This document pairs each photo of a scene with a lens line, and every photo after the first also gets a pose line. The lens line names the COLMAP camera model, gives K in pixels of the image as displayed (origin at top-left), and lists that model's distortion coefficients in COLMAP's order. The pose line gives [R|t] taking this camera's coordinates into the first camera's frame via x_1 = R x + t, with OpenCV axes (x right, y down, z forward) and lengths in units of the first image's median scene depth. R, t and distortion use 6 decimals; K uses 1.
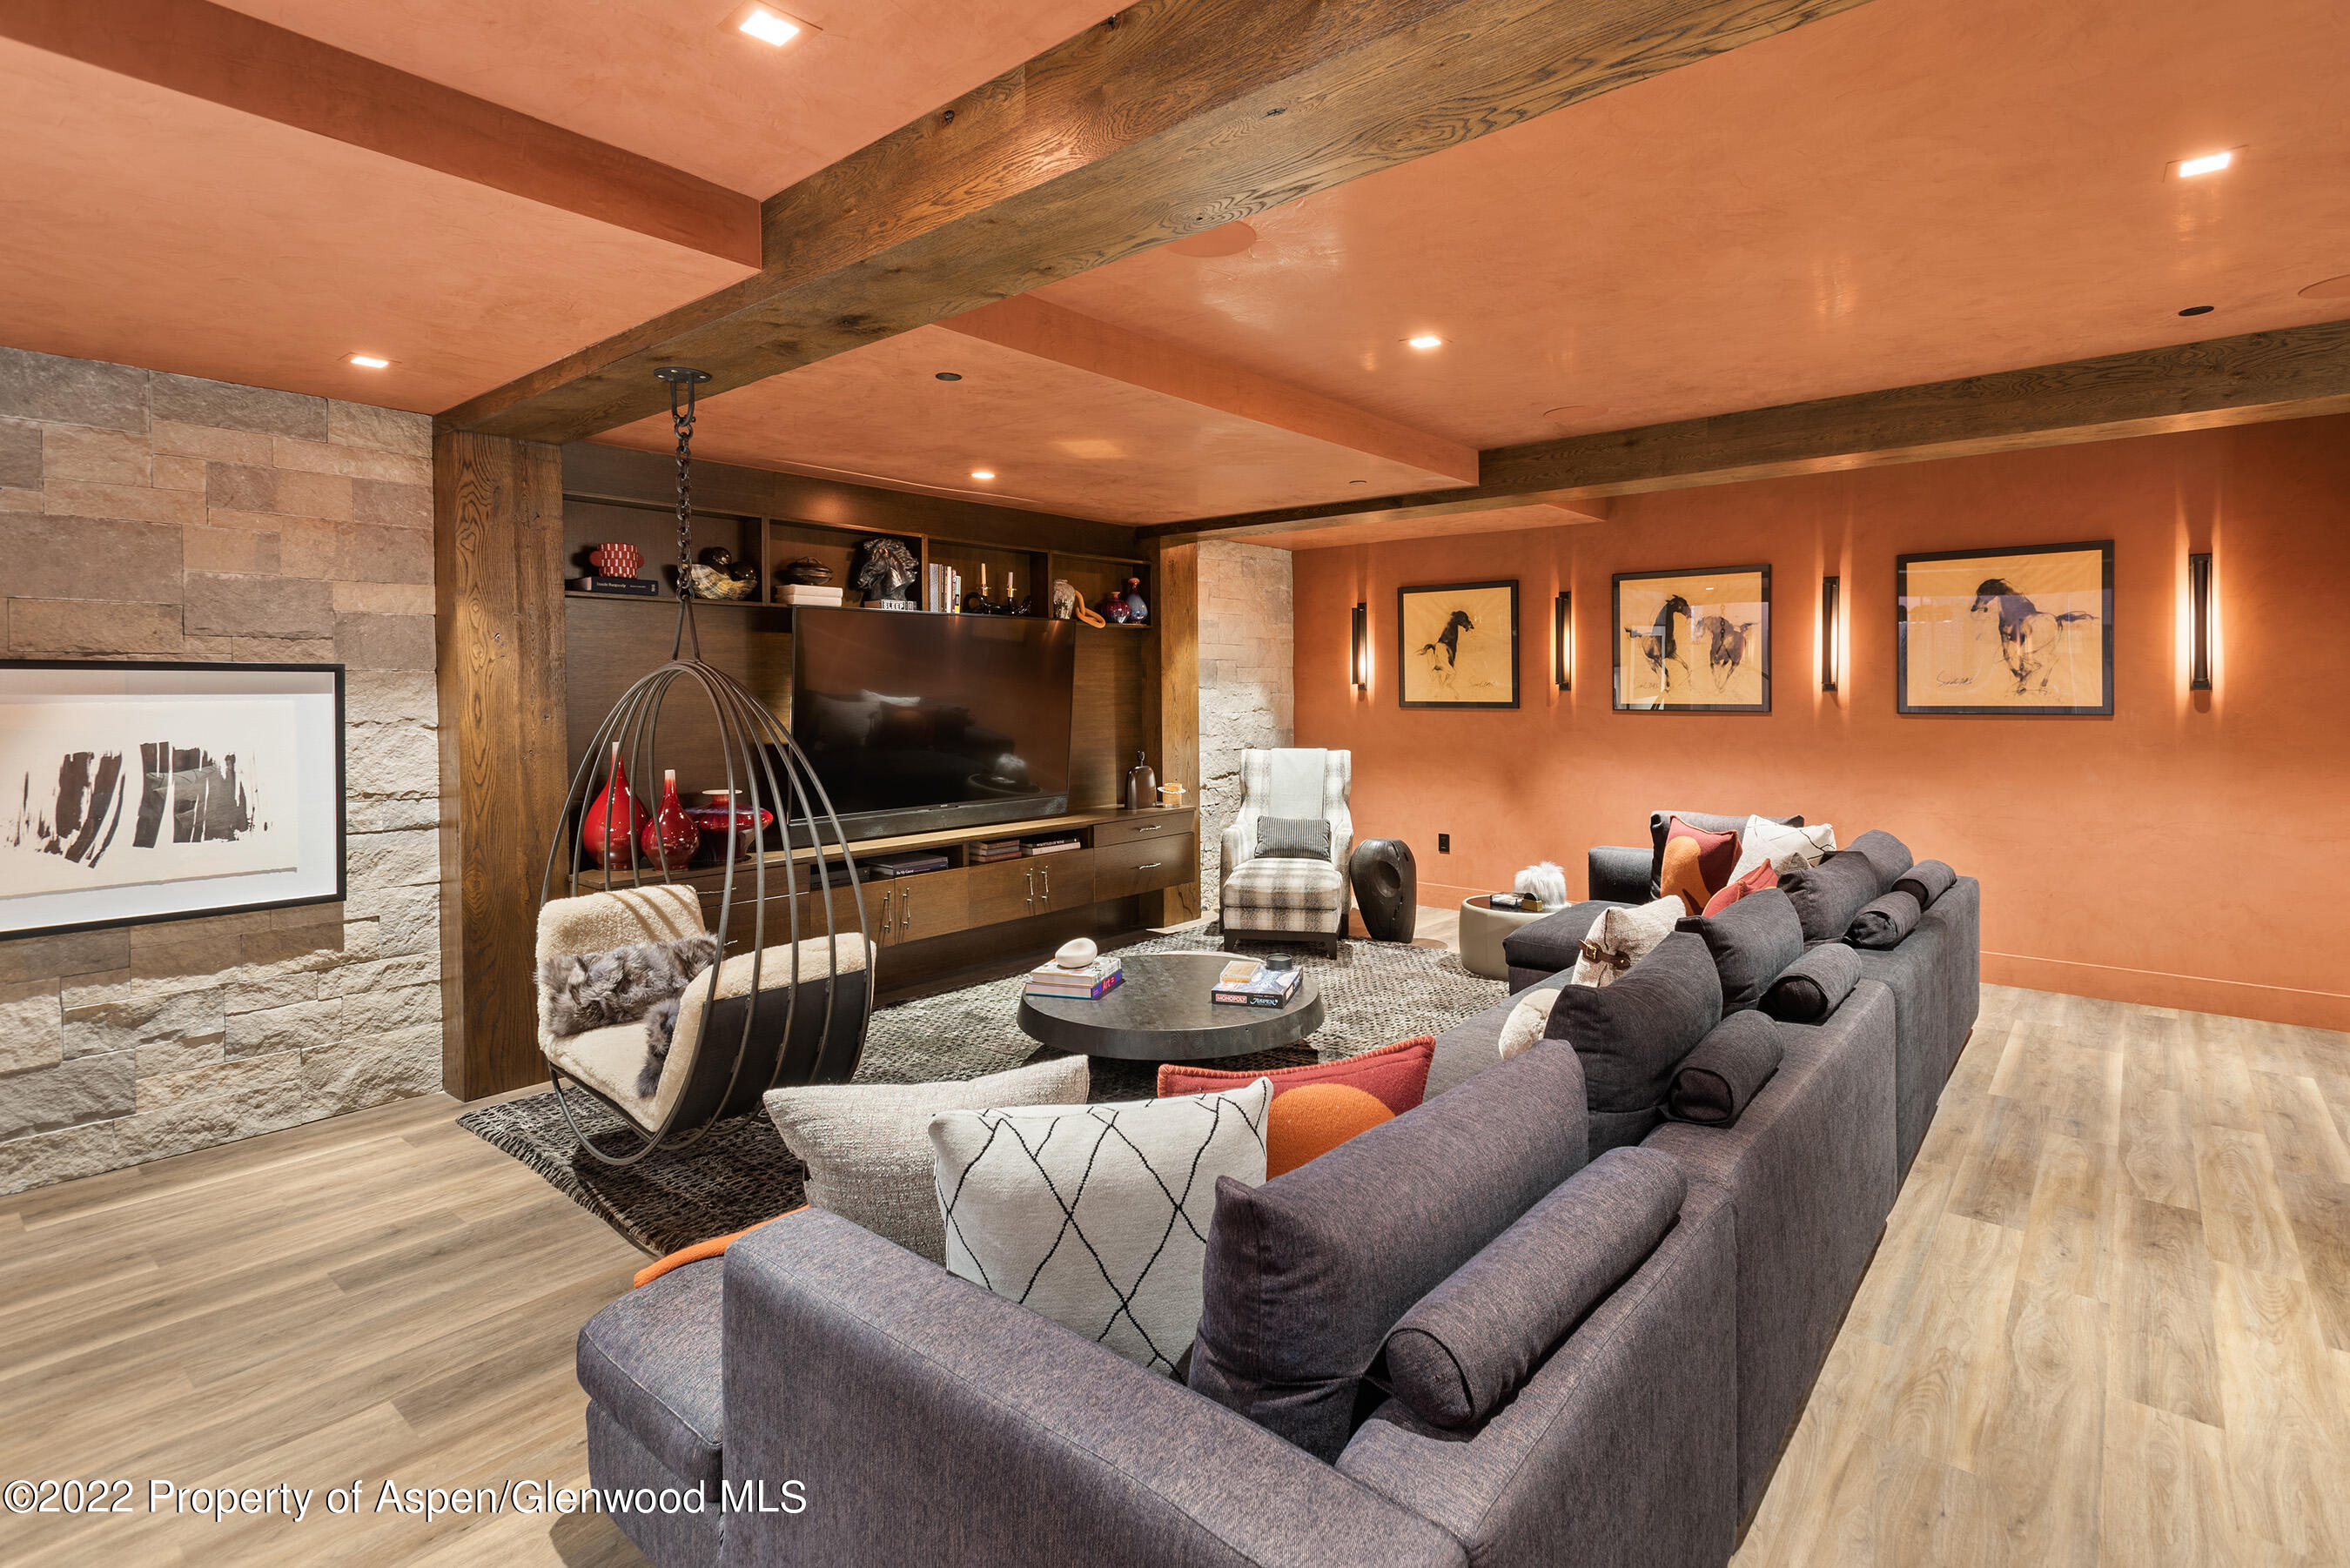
lens RADIAL K [[1123.7, 0, 1154.6], [0, 1123.7, 690.2], [0, 0, 1]] dist [0.027023, -0.007893]
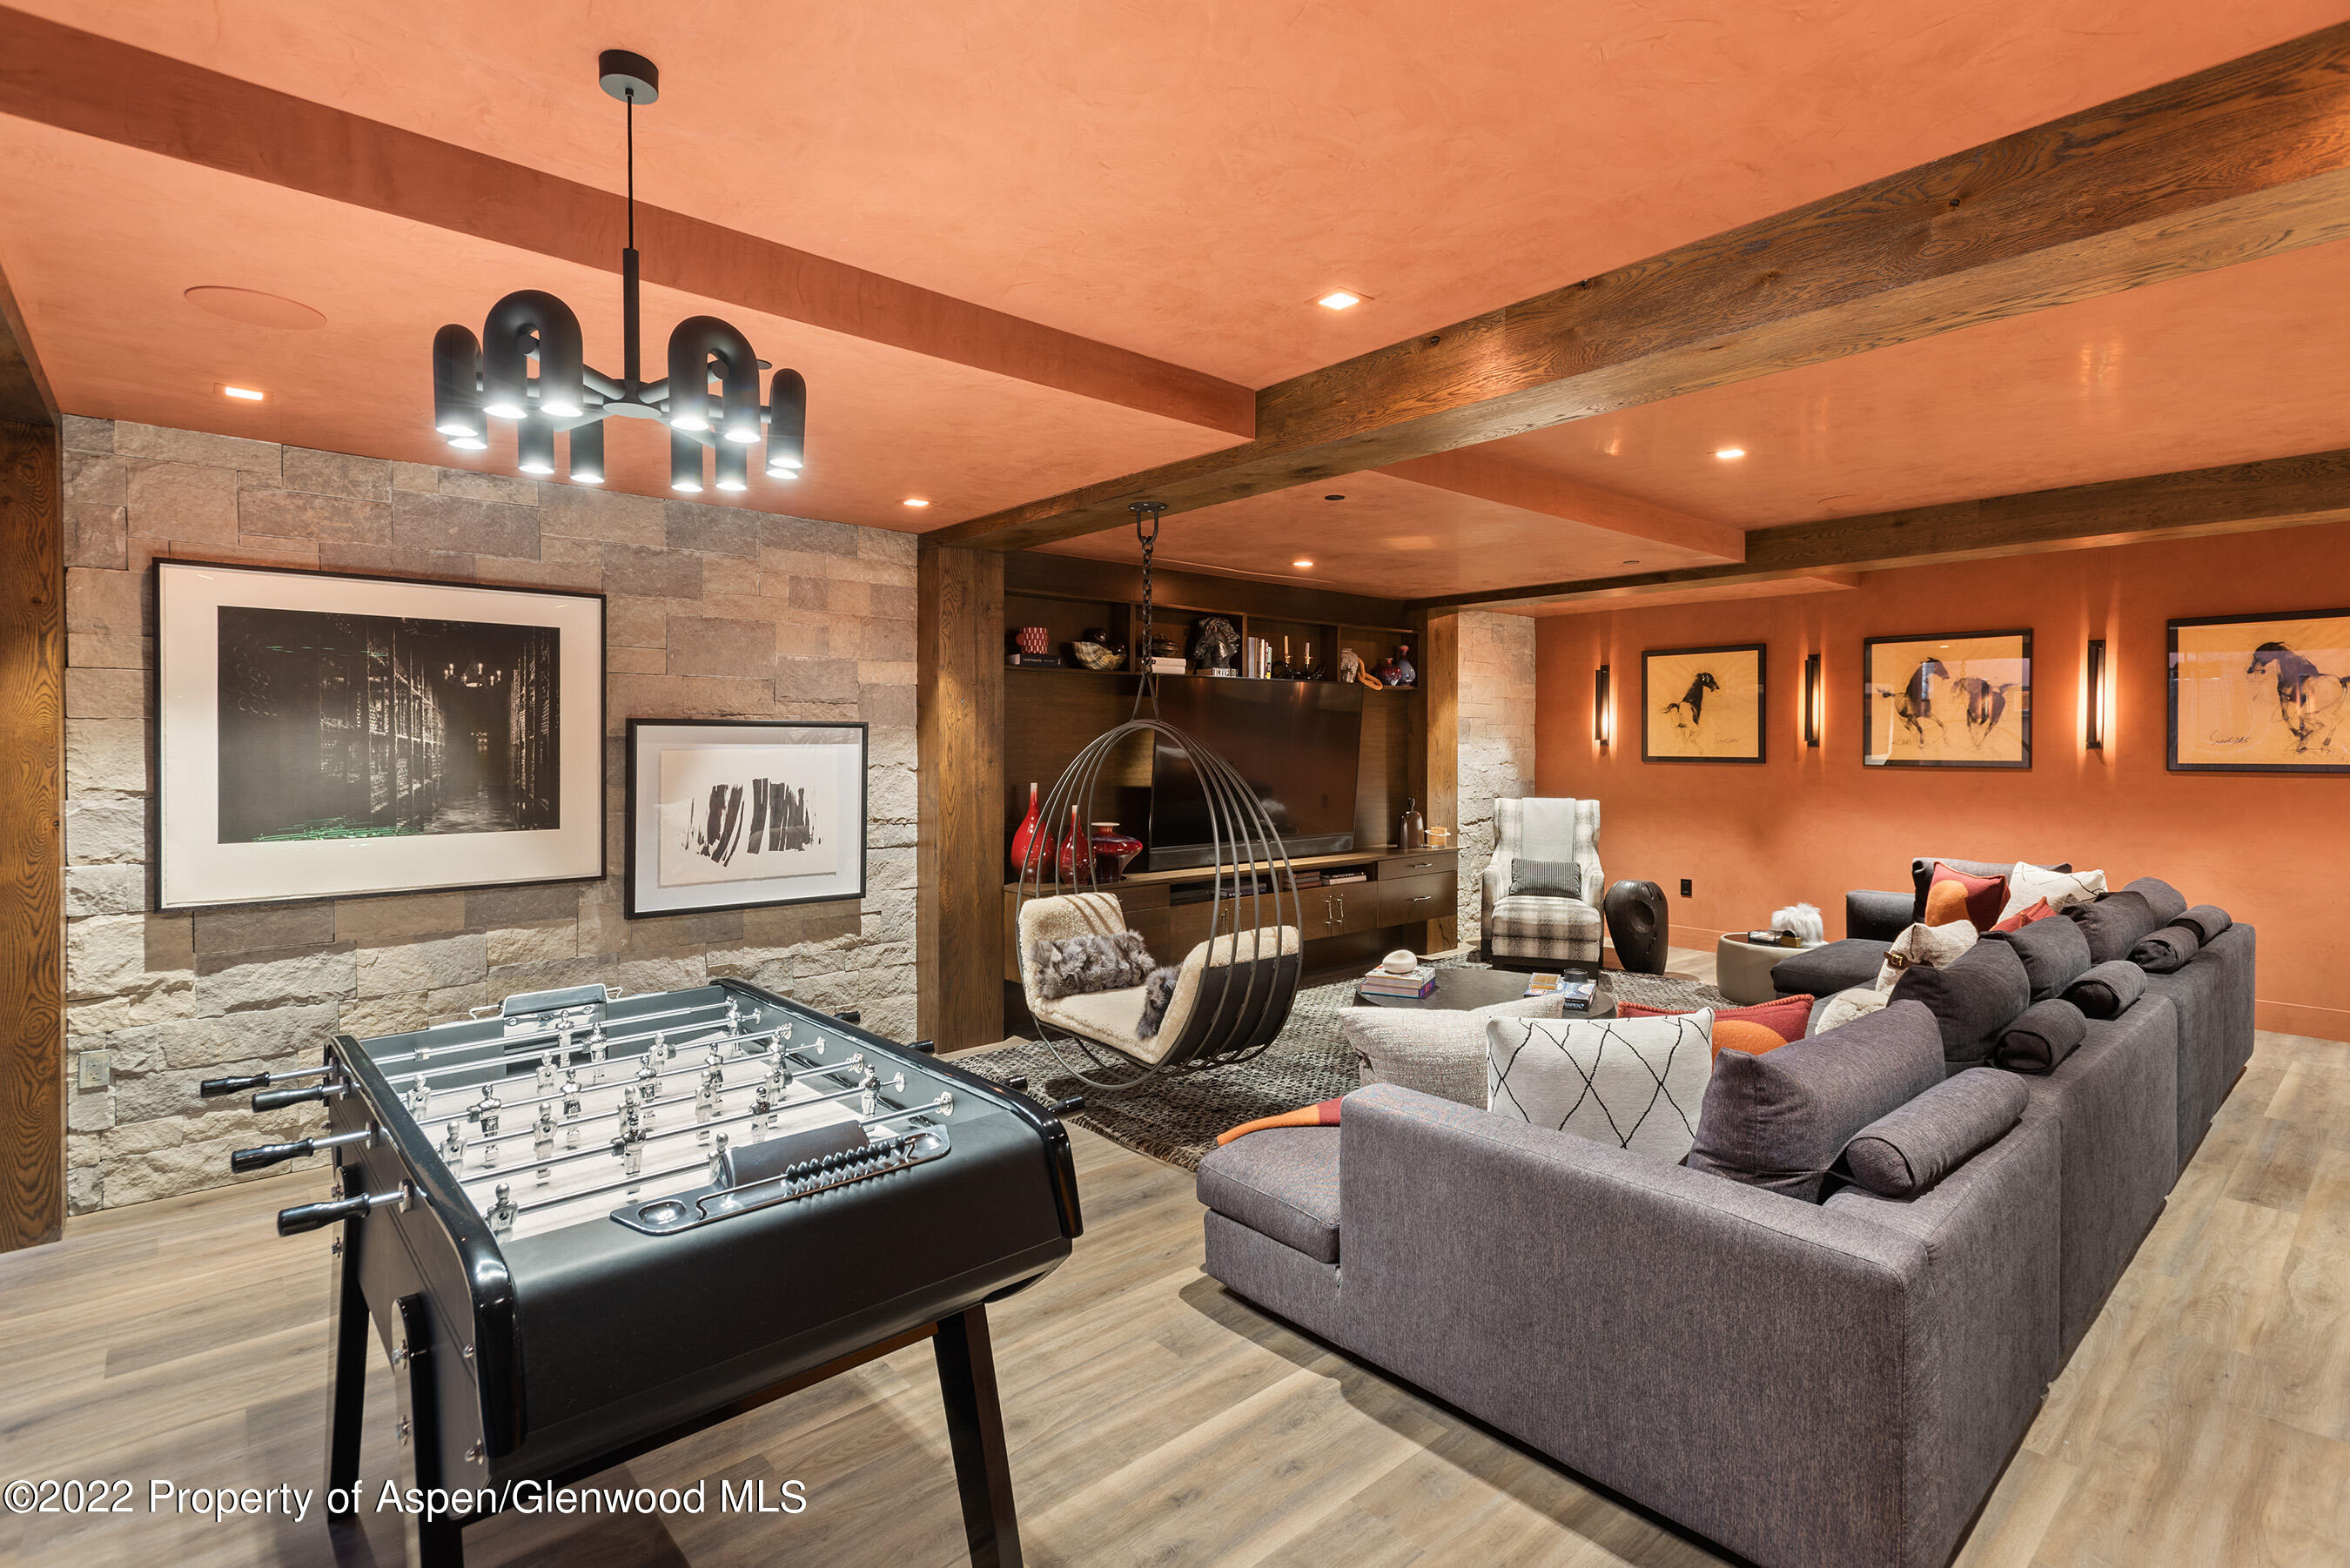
lens RADIAL K [[1123.7, 0, 1132.0], [0, 1123.7, 746.9], [0, 0, 1]] dist [0.027023, -0.007893]
pose [[0.989509, 0.005146, -0.144377, -0.215551], [-0.004853, 0.999985, 0.002380, 0.001709], [0.144387, -0.001655, 0.989520, -0.282544]]
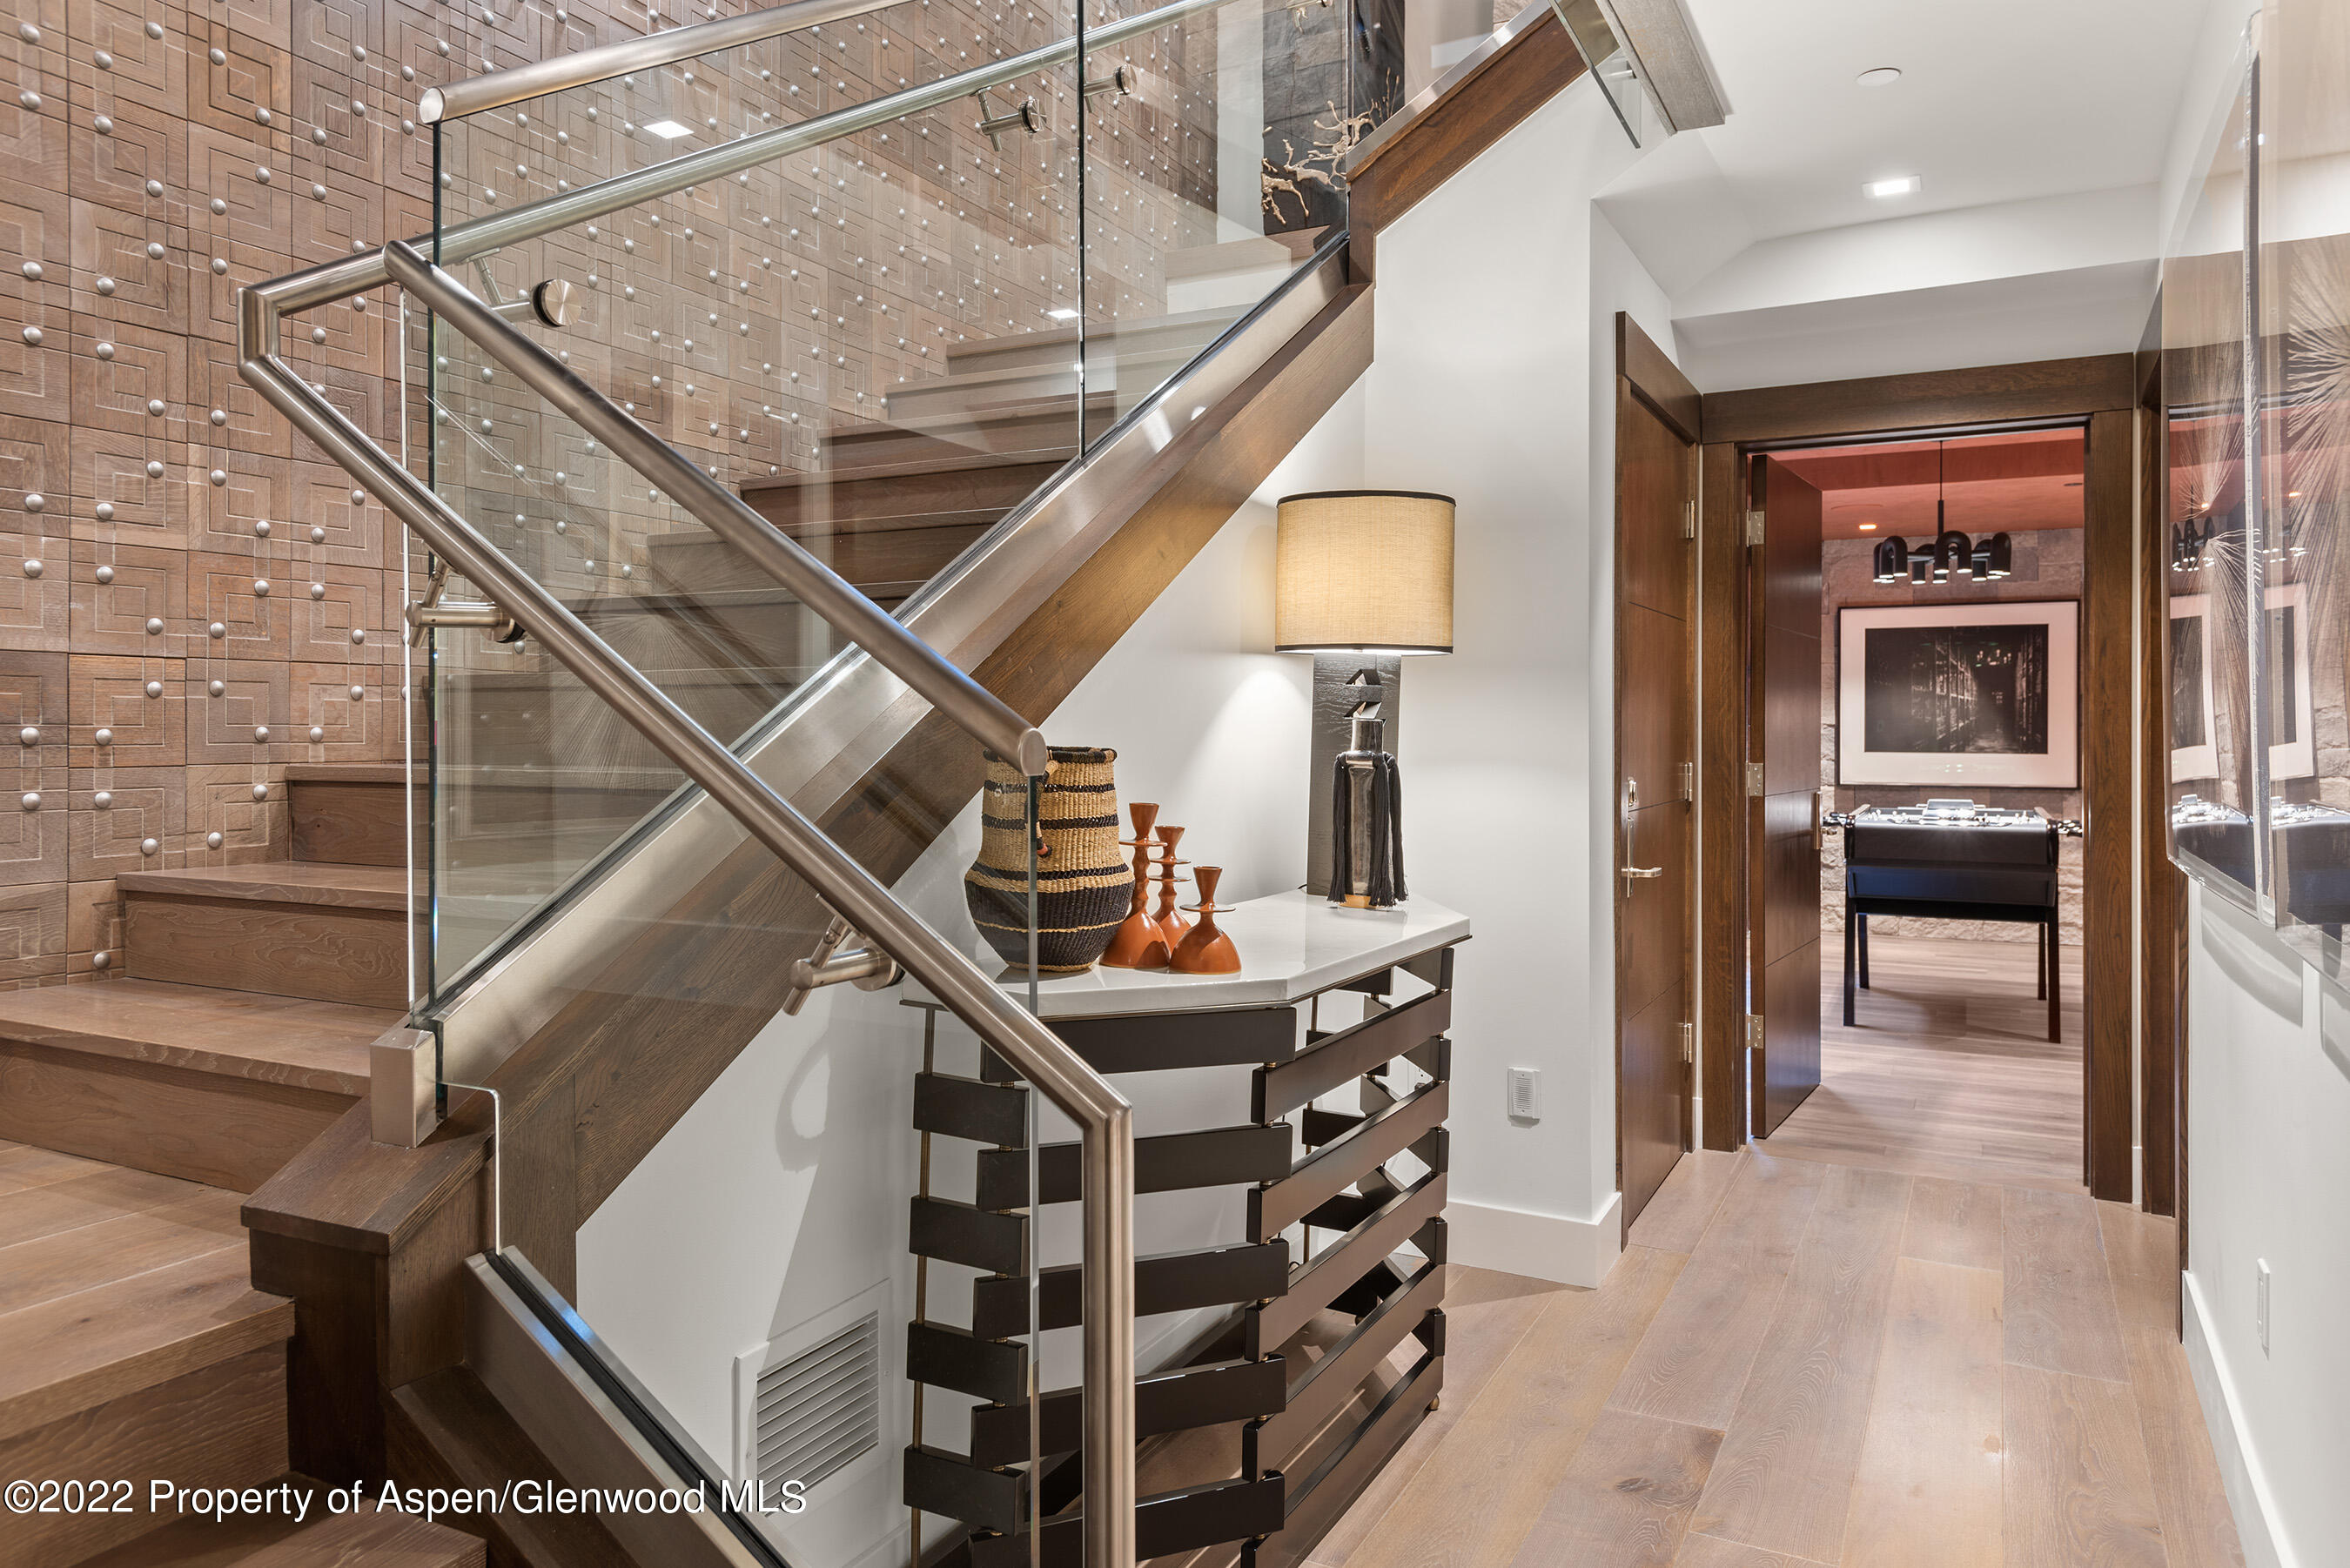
lens RADIAL K [[1610.1, 0, 1176.9], [0, 1610.1, 766.5], [0, 0, 1]] dist [-0.006264, -0.000967]
pose [[0.240098, 0.017706, -0.970587, 1.272278], [-0.004313, 0.999843, 0.017172, 0.078454], [0.970739, 0.000064, 0.240137, -1.231174]]
